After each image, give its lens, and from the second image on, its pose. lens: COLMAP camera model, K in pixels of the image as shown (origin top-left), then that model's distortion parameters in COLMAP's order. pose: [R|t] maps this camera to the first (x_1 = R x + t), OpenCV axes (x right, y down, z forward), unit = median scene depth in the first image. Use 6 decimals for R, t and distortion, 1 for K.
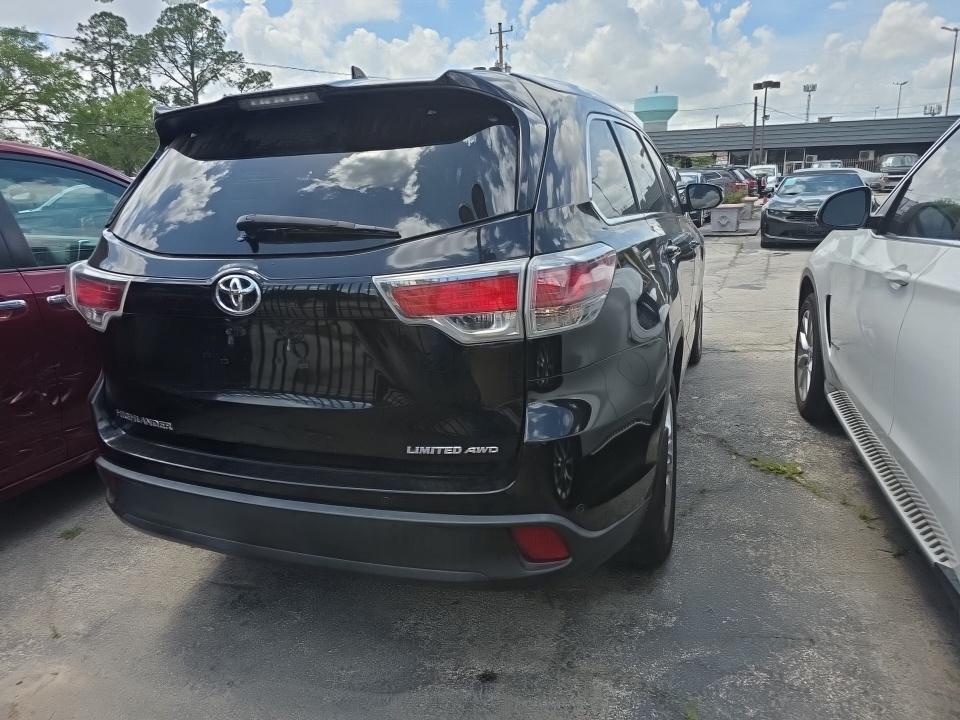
lens RADIAL K [[639.5, 0, 471.0], [0, 639.5, 360.7], [0, 0, 1]] dist [0.040711, -0.028371]
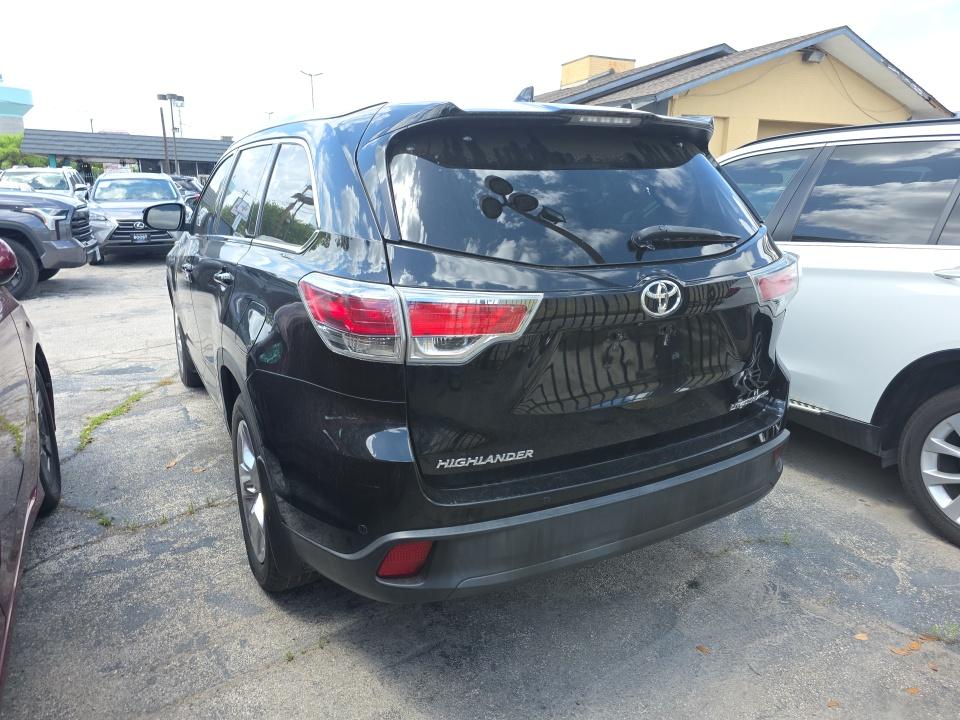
lens RADIAL K [[639.5, 0, 483.3], [0, 639.5, 357.9], [0, 0, 1]] dist [0.040711, -0.028371]
pose [[0.647112, -0.147382, 0.748014, -1.222610], [0.163261, 0.985165, 0.052870, -0.096799], [-0.744710, 0.087909, 0.661574, 0.452811]]
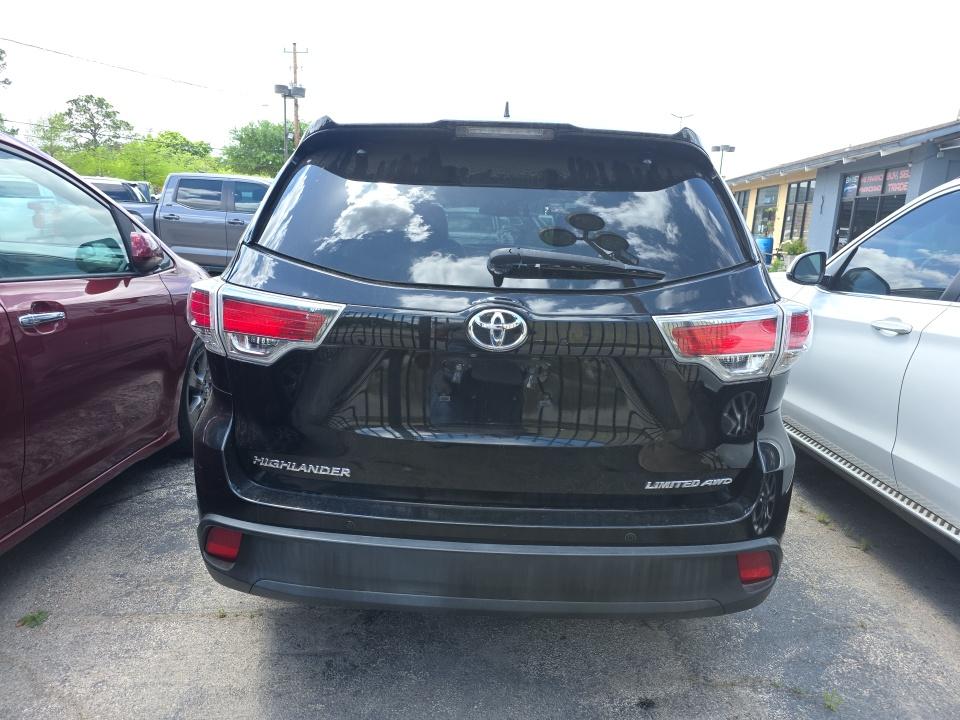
lens RADIAL K [[639.5, 0, 481.3], [0, 639.5, 362.0], [0, 0, 1]] dist [0.040711, -0.028371]
pose [[0.937168, 0.010521, 0.348719, -0.629132], [0.003765, 0.999182, -0.040265, -0.015324], [-0.348857, 0.039048, 0.936362, 0.111471]]
